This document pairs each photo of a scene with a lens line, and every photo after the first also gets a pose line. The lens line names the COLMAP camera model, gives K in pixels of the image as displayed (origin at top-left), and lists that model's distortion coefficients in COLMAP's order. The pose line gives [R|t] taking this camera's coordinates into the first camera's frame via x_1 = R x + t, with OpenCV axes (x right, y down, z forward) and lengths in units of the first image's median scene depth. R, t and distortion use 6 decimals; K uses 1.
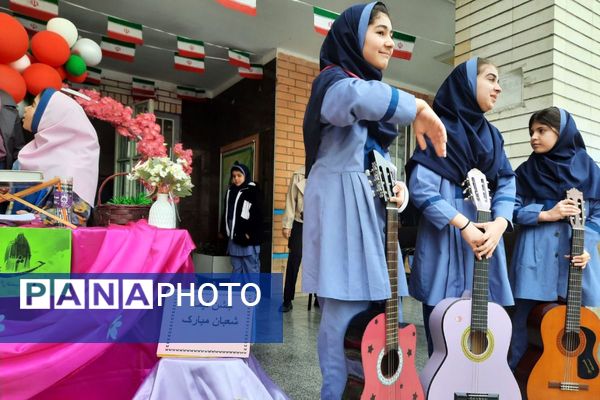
lens RADIAL K [[448.6, 0, 299.0], [0, 448.6, 211.0], [0, 0, 1]] dist [0.043886, -0.009736]
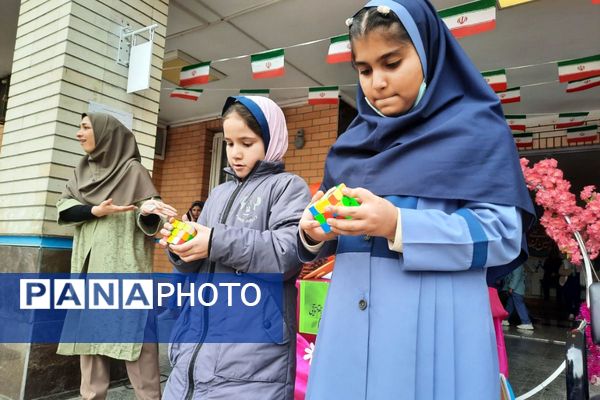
lens RADIAL K [[448.6, 0, 308.8], [0, 448.6, 210.0], [0, 0, 1]] dist [0.043886, -0.009736]
pose [[0.420454, -0.108914, -0.900753, 0.276512], [0.005748, 0.993069, -0.117393, -0.011418], [0.907296, 0.044181, 0.418166, 0.191071]]
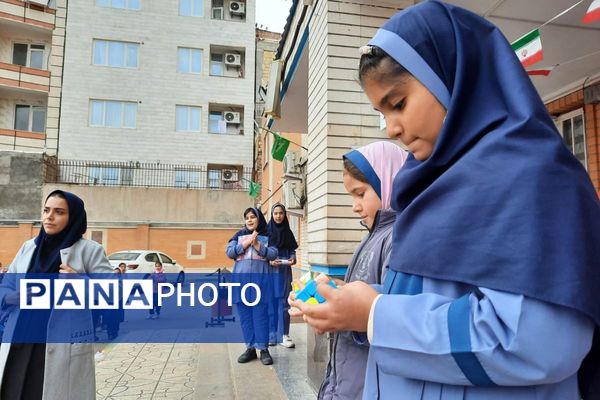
lens RADIAL K [[448.6, 0, 327.0], [0, 448.6, 193.4], [0, 0, 1]] dist [0.043886, -0.009736]
pose [[-0.309325, -0.143476, -0.940071, 0.274253], [0.046292, 0.985109, -0.165582, -0.058738], [0.949829, -0.094737, -0.298077, 0.404635]]
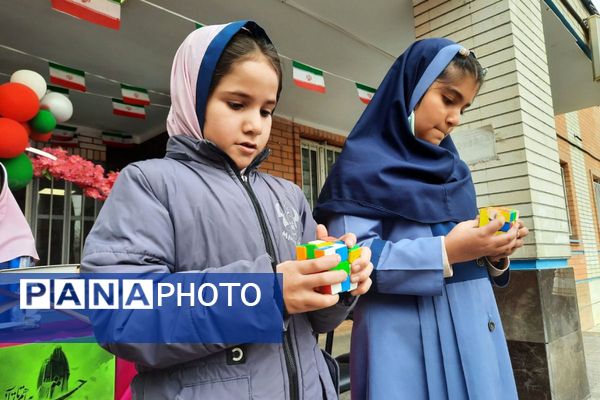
lens RADIAL K [[448.6, 0, 300.3], [0, 448.6, 203.3], [0, 0, 1]] dist [0.043886, -0.009736]
pose [[0.974854, -0.037239, 0.219711, -0.186544], [0.058386, 0.994178, -0.090555, -0.052185], [-0.215060, 0.101106, 0.971353, 0.061376]]
